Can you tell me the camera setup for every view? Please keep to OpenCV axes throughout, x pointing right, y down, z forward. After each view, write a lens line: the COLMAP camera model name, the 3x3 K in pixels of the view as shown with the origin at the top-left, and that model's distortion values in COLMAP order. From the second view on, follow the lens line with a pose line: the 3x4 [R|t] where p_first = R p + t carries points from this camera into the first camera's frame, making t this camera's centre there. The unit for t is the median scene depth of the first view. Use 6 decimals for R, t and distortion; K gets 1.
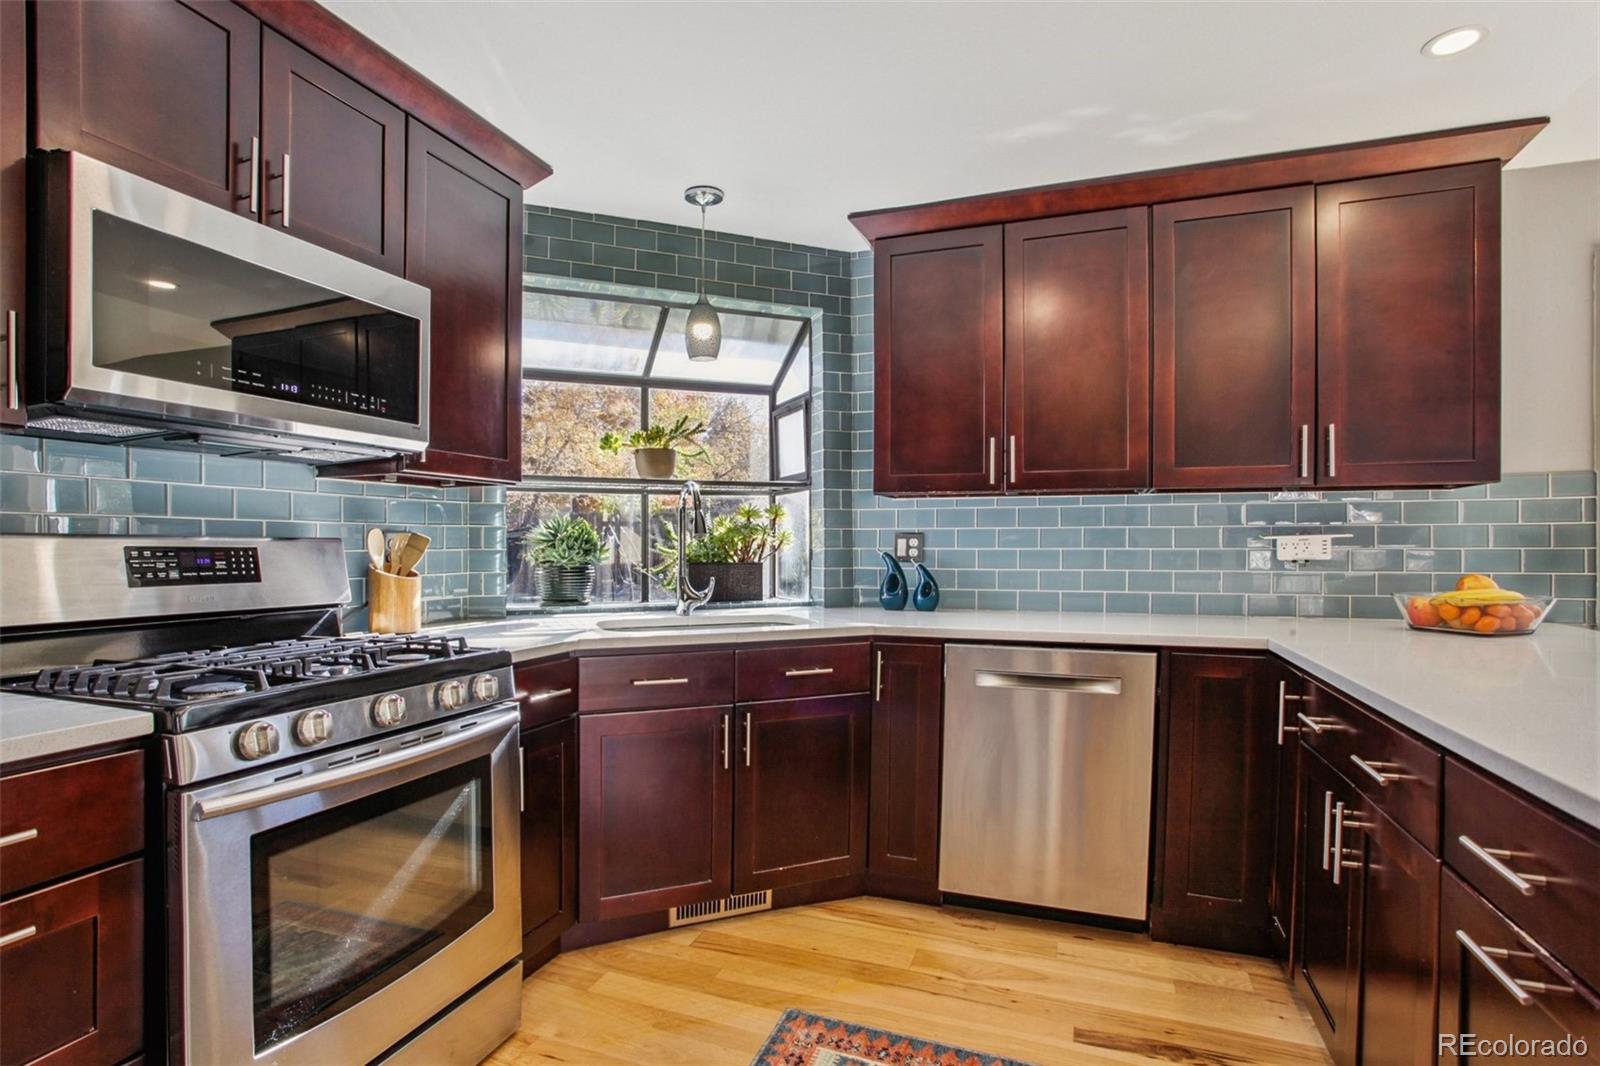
lens RADIAL K [[762.8, 0, 750.4], [0, 762.8, 552.6], [0, 0, 1]] dist [-0.035355, 0.000173]
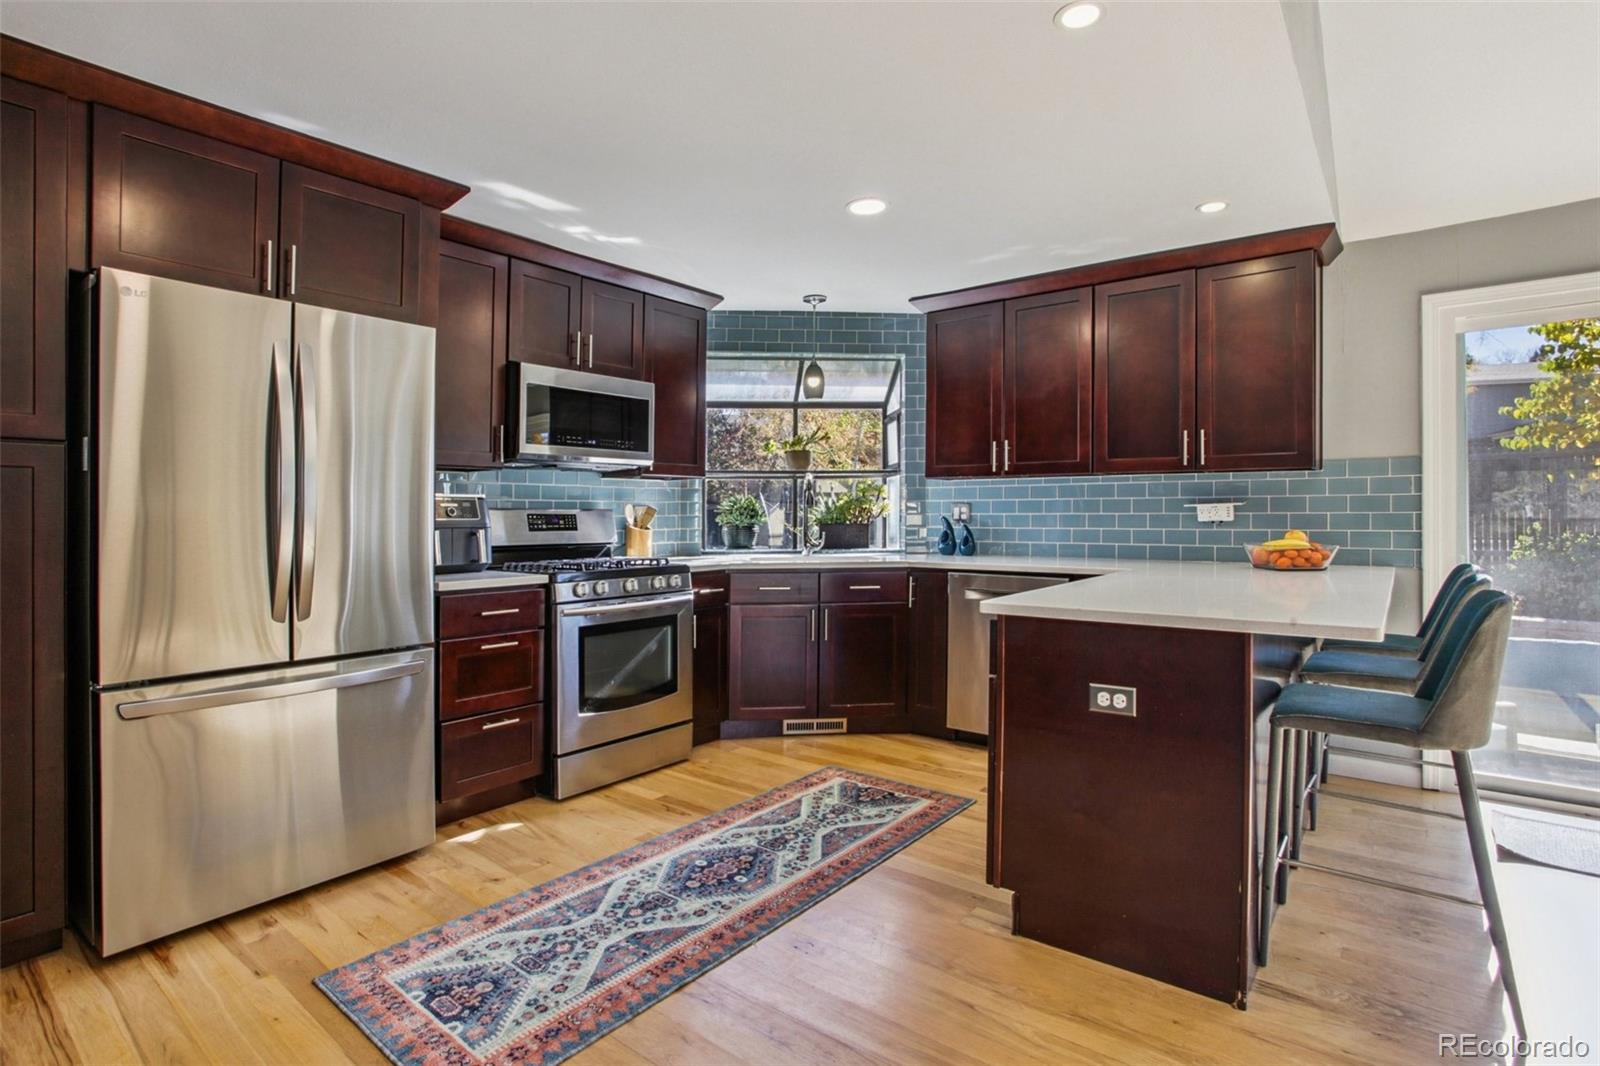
lens RADIAL K [[785.3, 0, 772.7], [0, 785.3, 494.5], [0, 0, 1]] dist [-0.061238, 0.020600]
pose [[0.955841, -0.010124, -0.293709, 0.396196], [0.000778, 0.999490, -0.031921, 0.006629], [0.293883, 0.030283, 0.955362, -0.720249]]
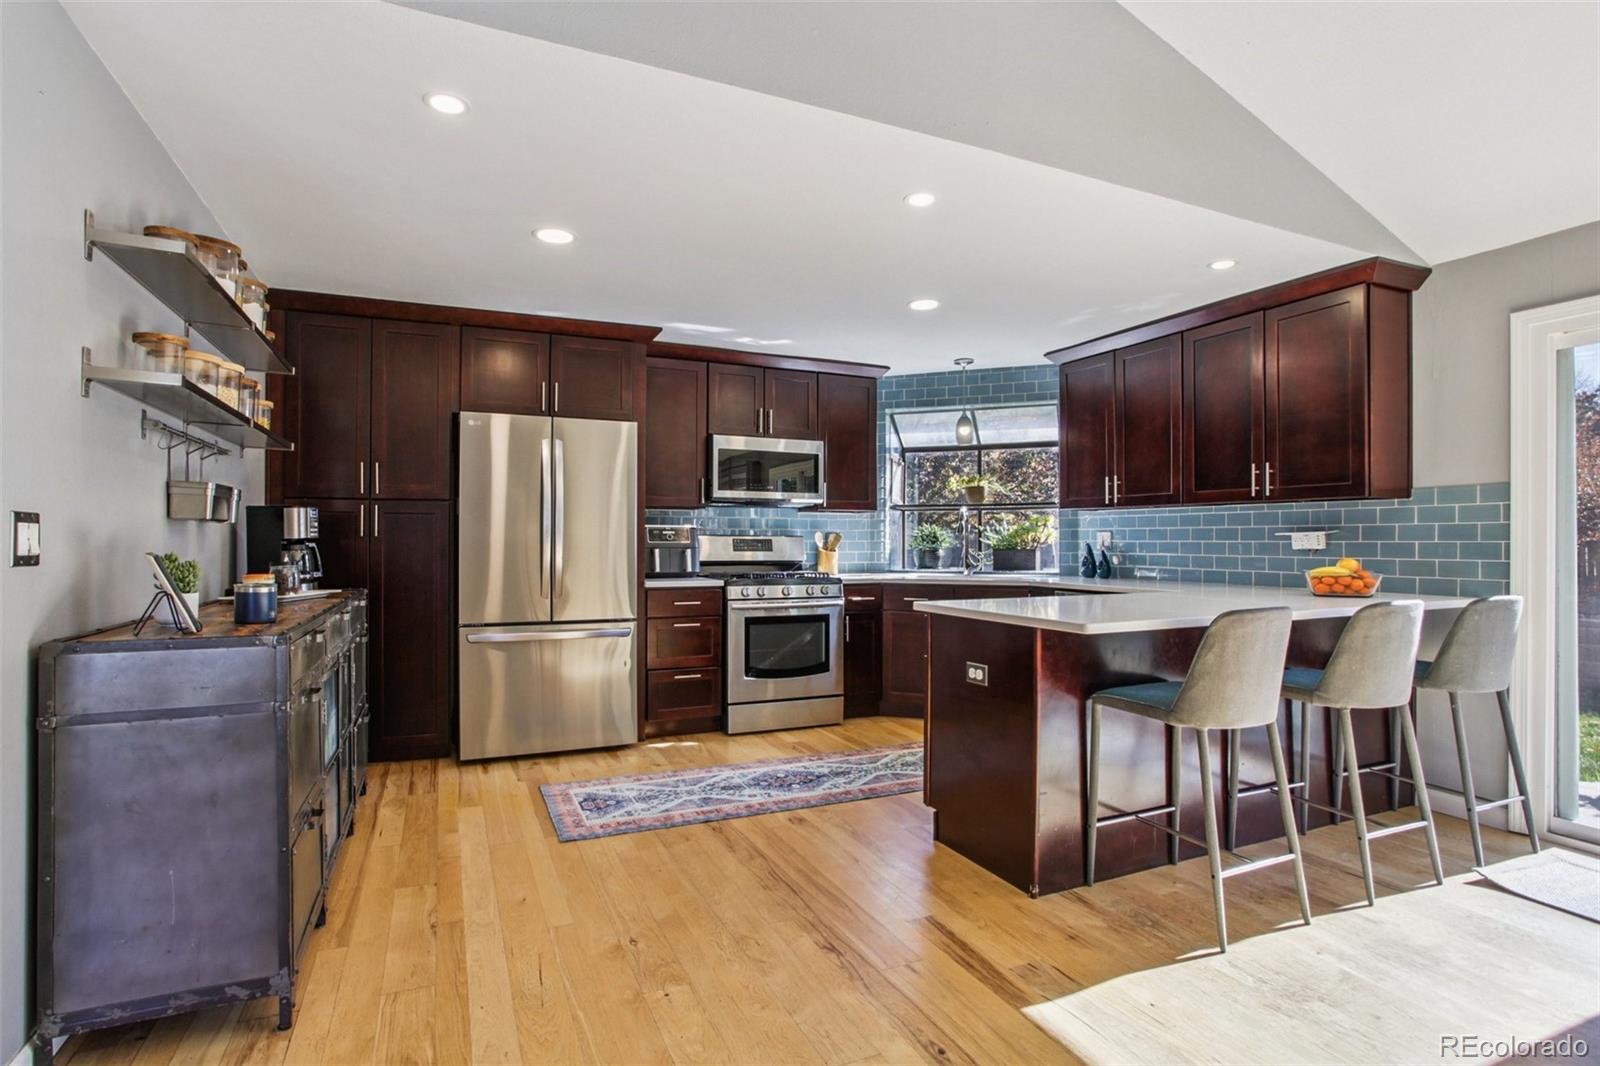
lens RADIAL K [[780.7, 0, 800.0], [0, 780.7, 533.0], [0, 0, 1]] dist [-0.062198, 0.021423]
pose [[0.727720, -0.004460, -0.685859, 1.139465], [-0.008147, 0.999852, -0.015146, 0.010298], [0.685826, 0.016609, 0.727576, -0.852649]]
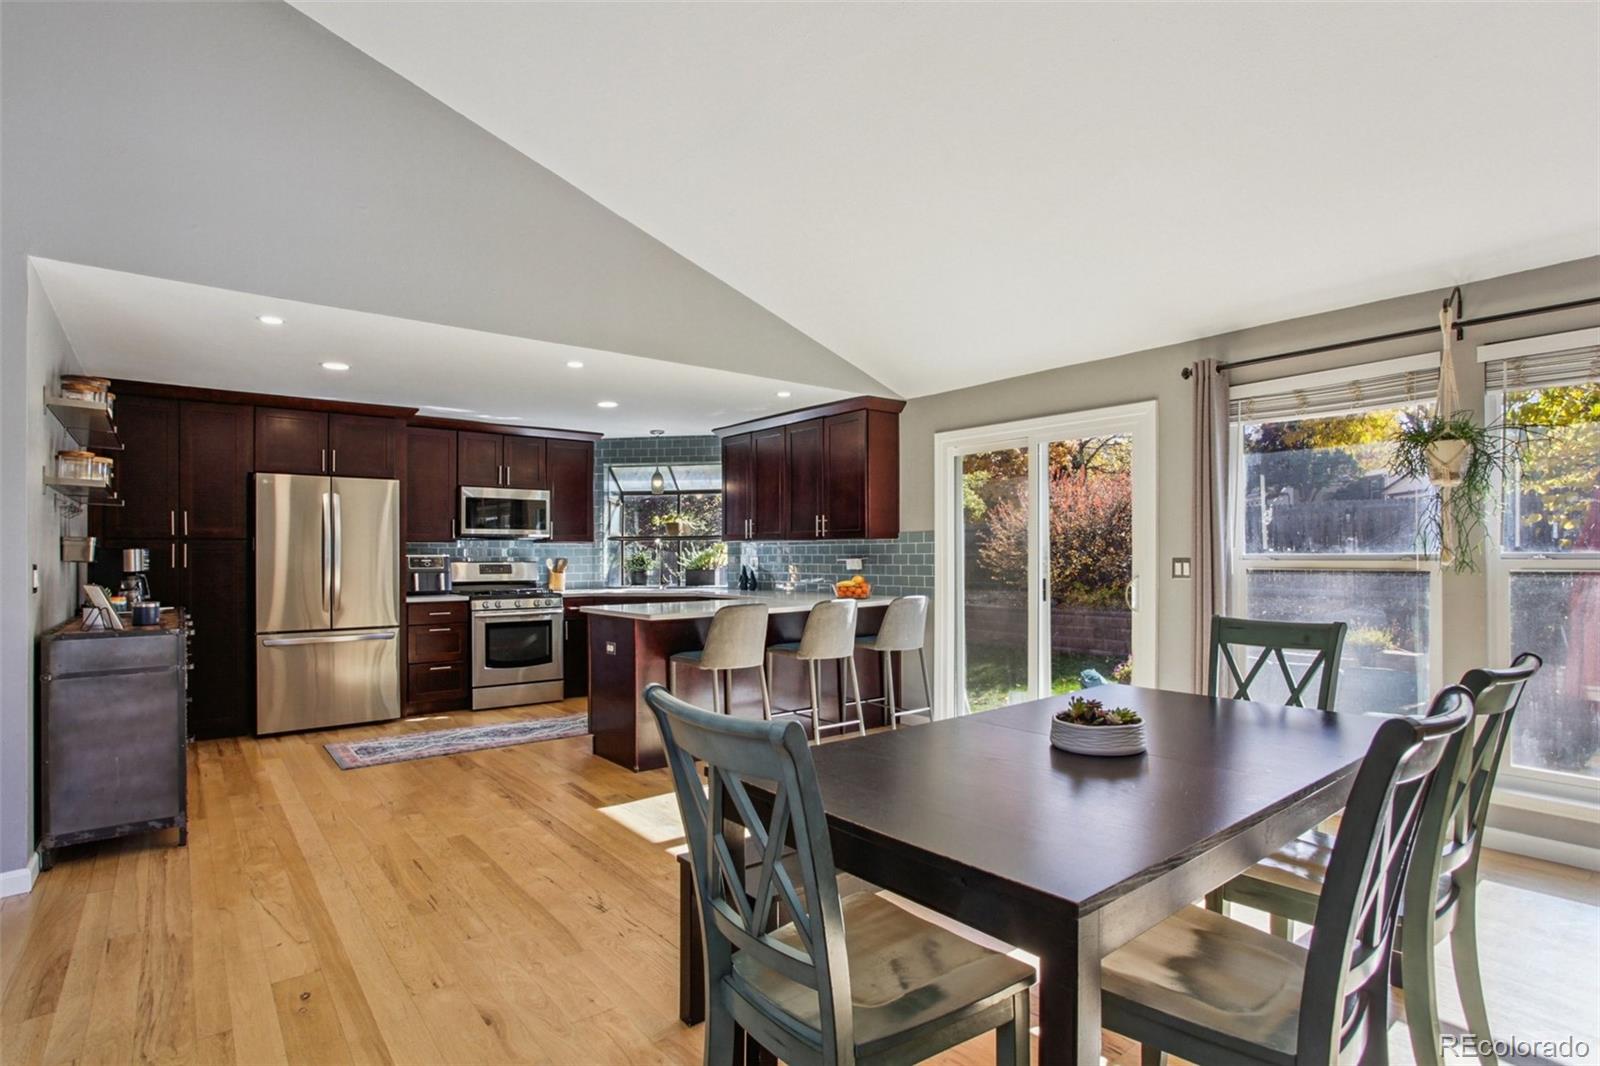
lens RADIAL K [[792.4, 0, 790.1], [0, 792.4, 543.2], [0, 0, 1]] dist [-0.063374, 0.022941]
pose [[0.870692, -0.012411, -0.491672, 1.940146], [0.002148, 0.999768, -0.021433, -0.020191], [0.491824, 0.017606, 0.870517, -1.353253]]
